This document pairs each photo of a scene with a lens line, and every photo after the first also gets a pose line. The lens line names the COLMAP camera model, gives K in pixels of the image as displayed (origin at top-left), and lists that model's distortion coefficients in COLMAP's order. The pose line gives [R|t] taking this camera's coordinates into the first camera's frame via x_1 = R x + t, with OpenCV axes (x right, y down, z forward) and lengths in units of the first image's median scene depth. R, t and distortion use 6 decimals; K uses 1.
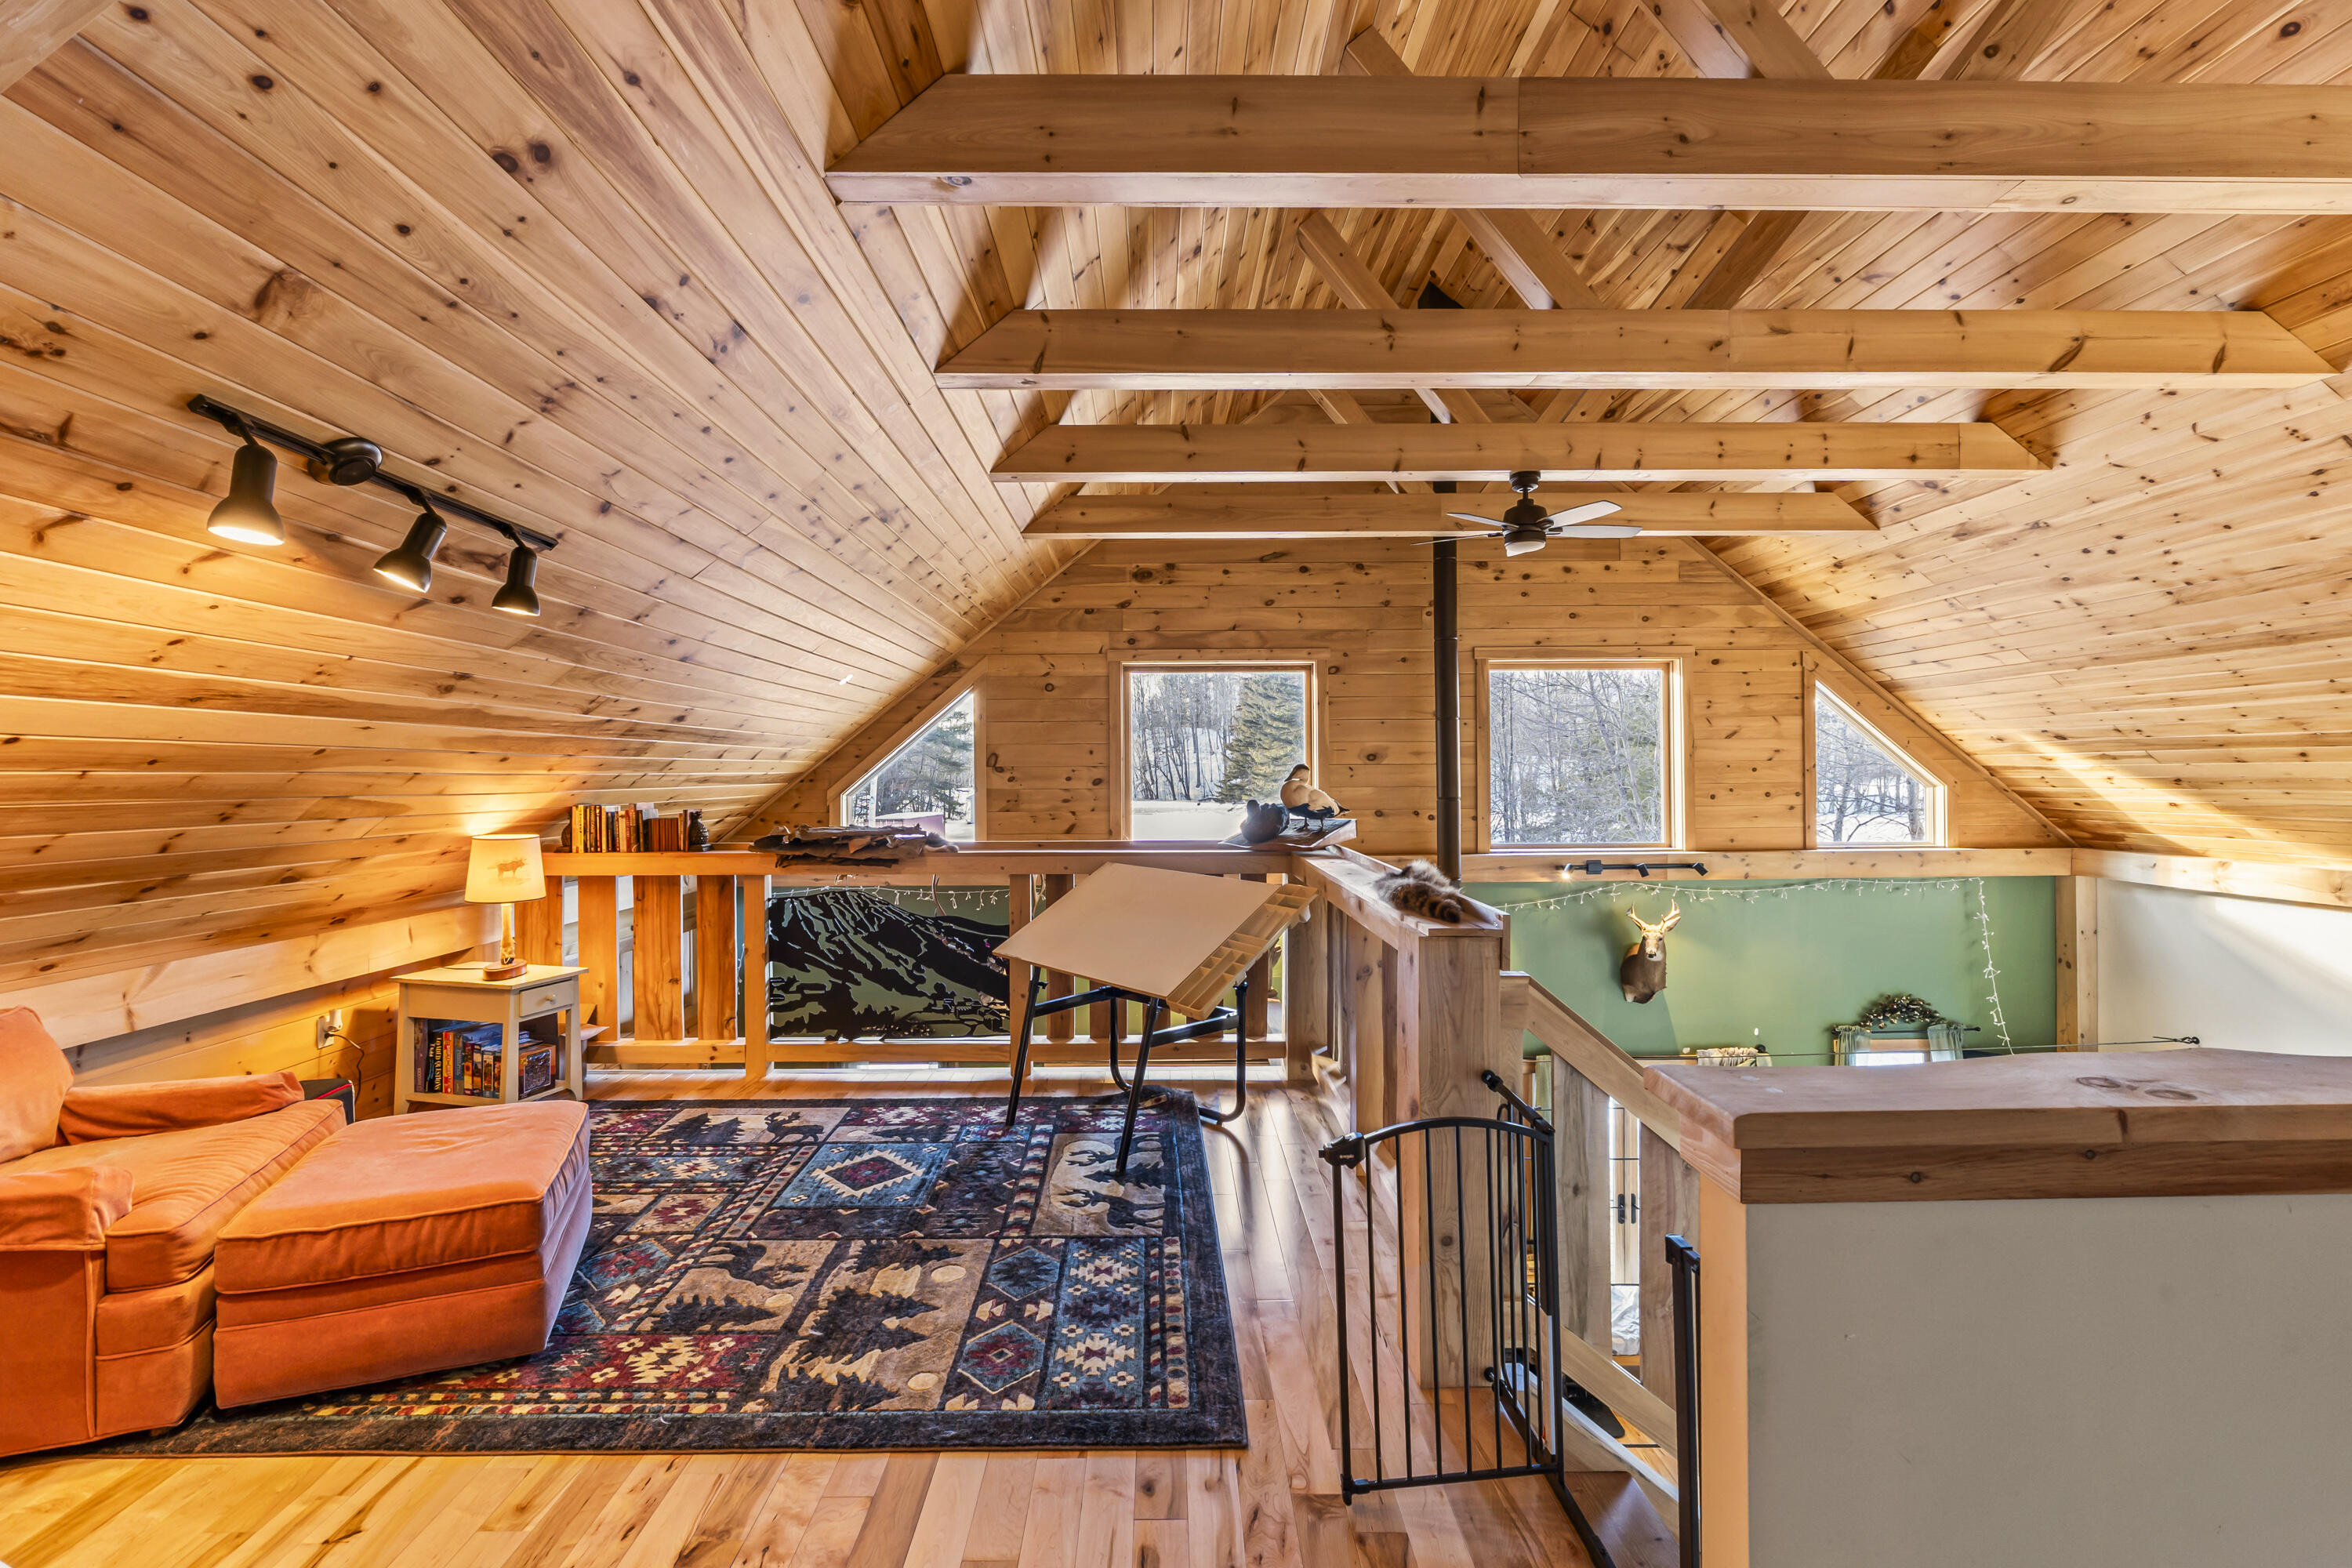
lens RADIAL K [[1004.7, 0, 1183.9], [0, 1004.7, 772.4], [0, 0, 1]] dist [-0.003076, -0.001951]
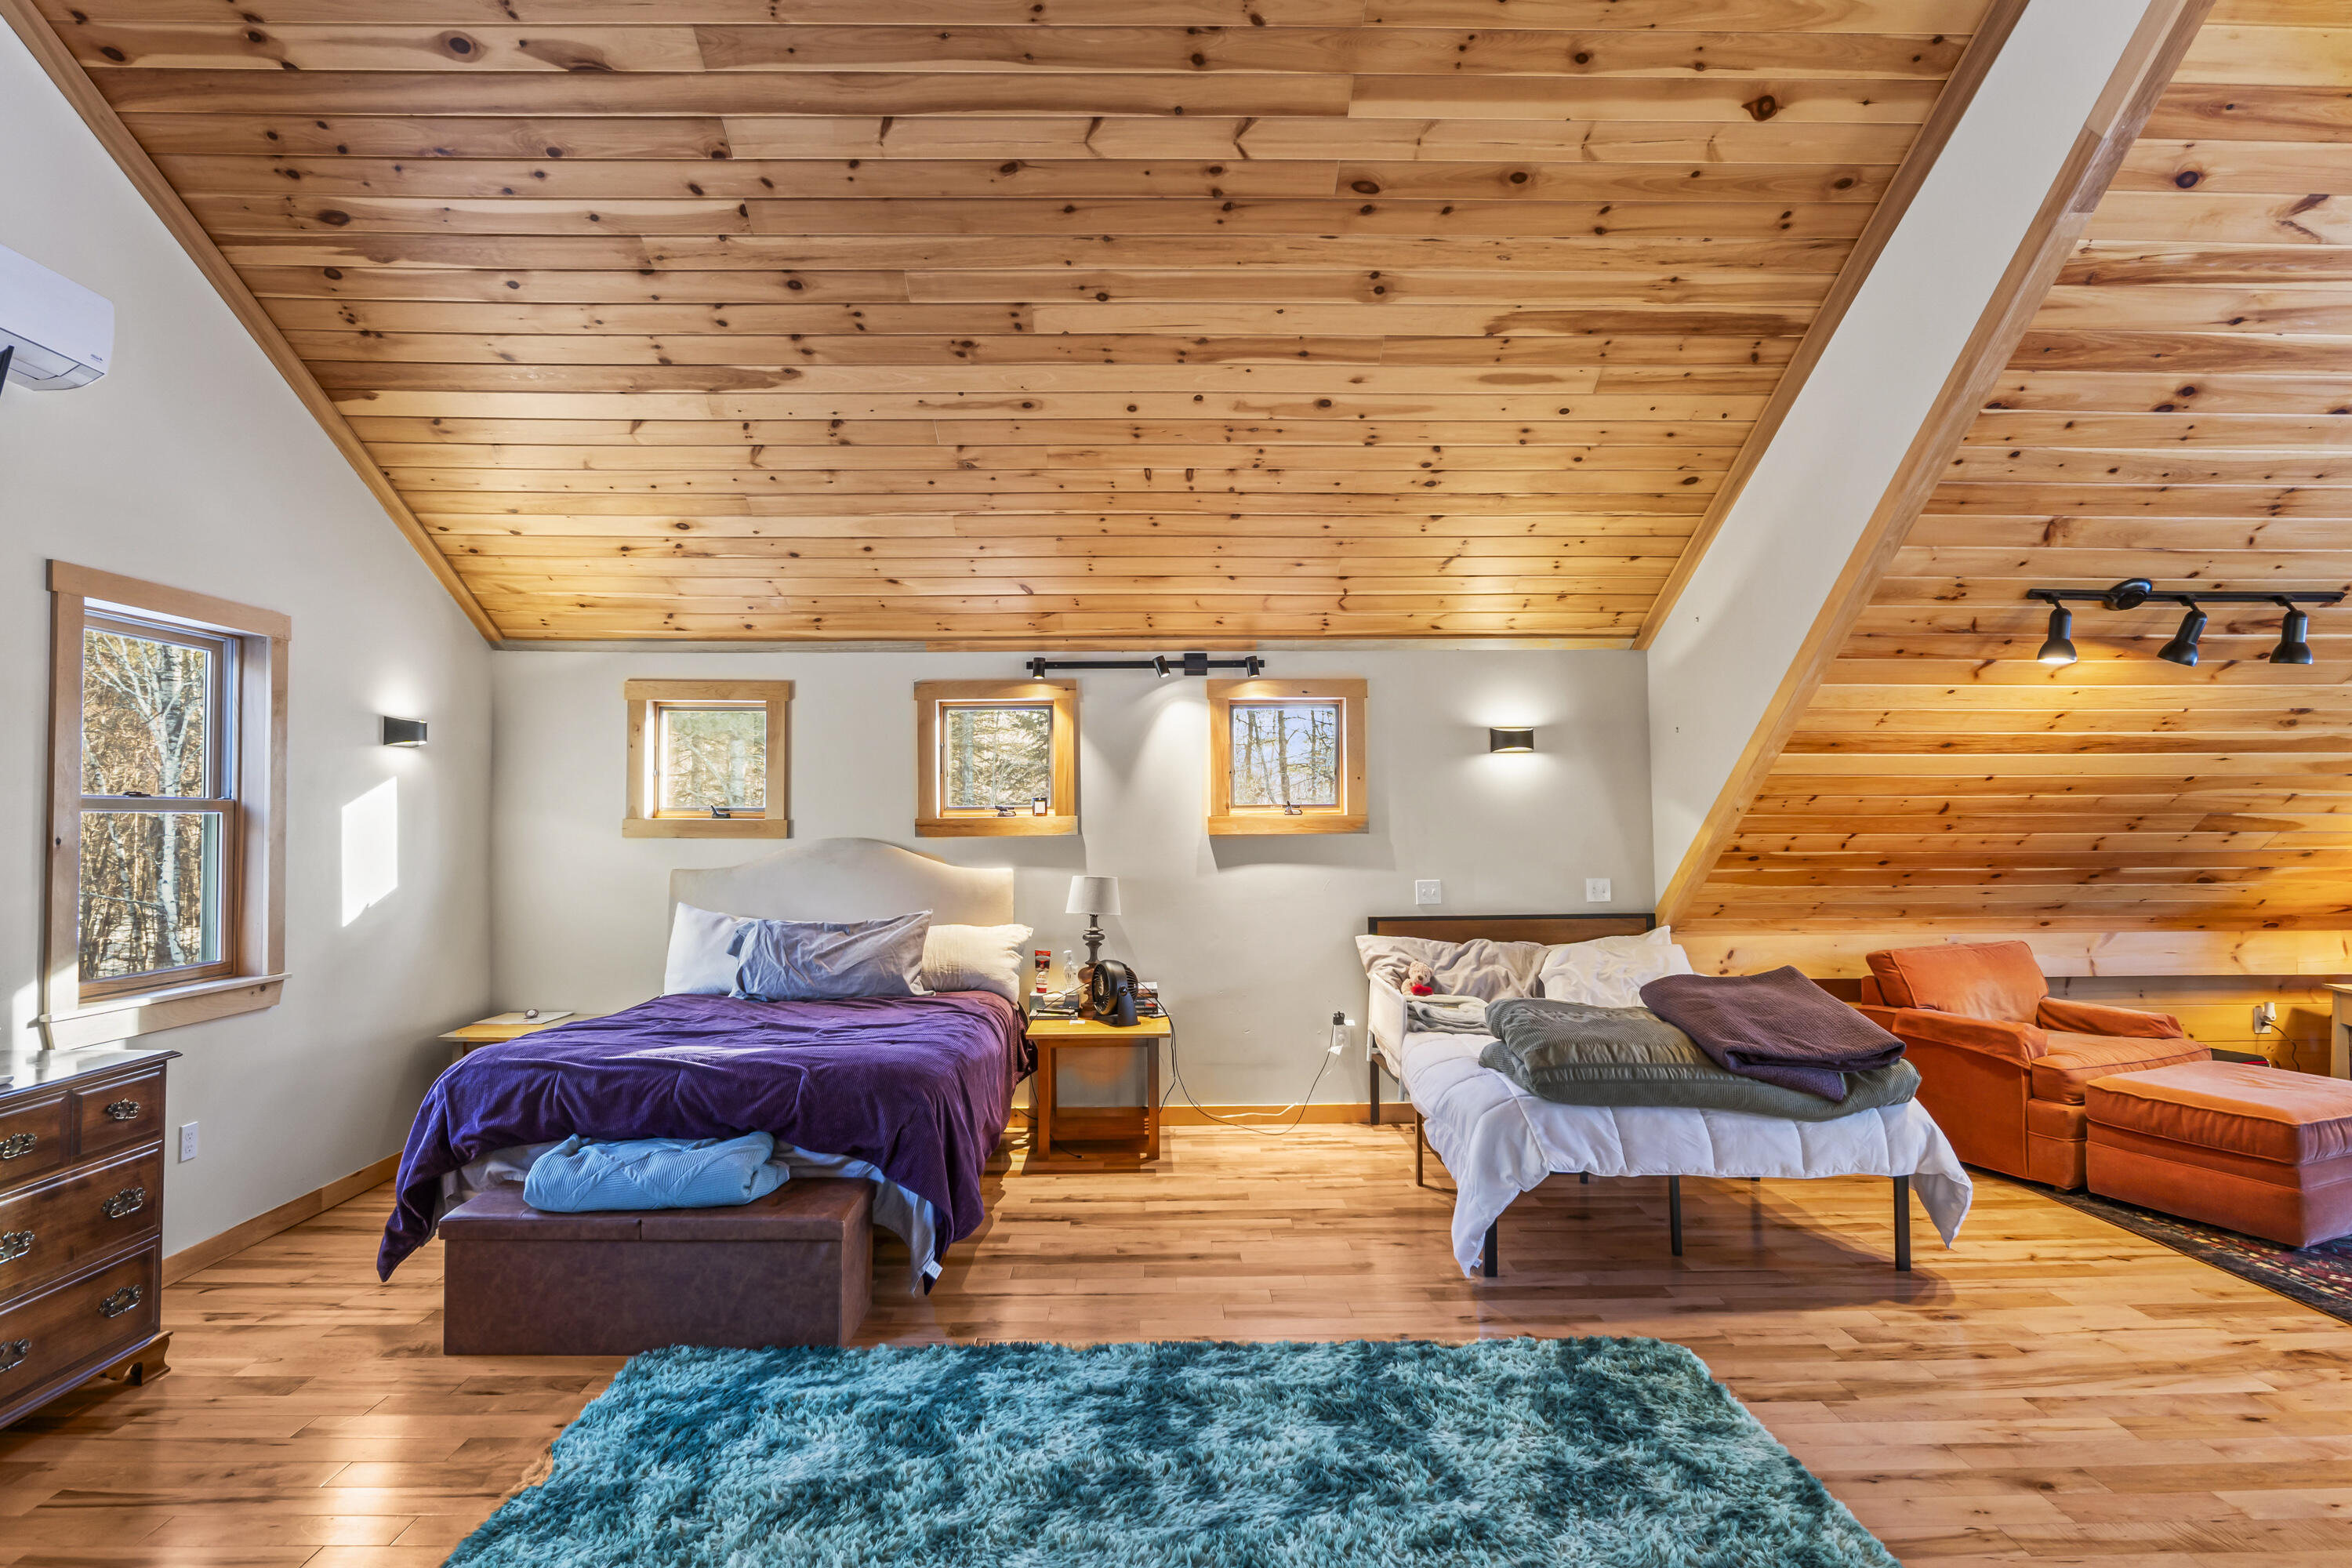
lens RADIAL K [[1213.4, 0, 1178.9], [0, 1213.4, 775.3], [0, 0, 1]] dist [-0.007941, 0.000134]
pose [[0.009596, -0.027420, -0.999578, 0.894583], [0.008586, 0.999589, -0.027338, 0.008857], [0.999917, -0.008320, 0.009827, -0.437168]]
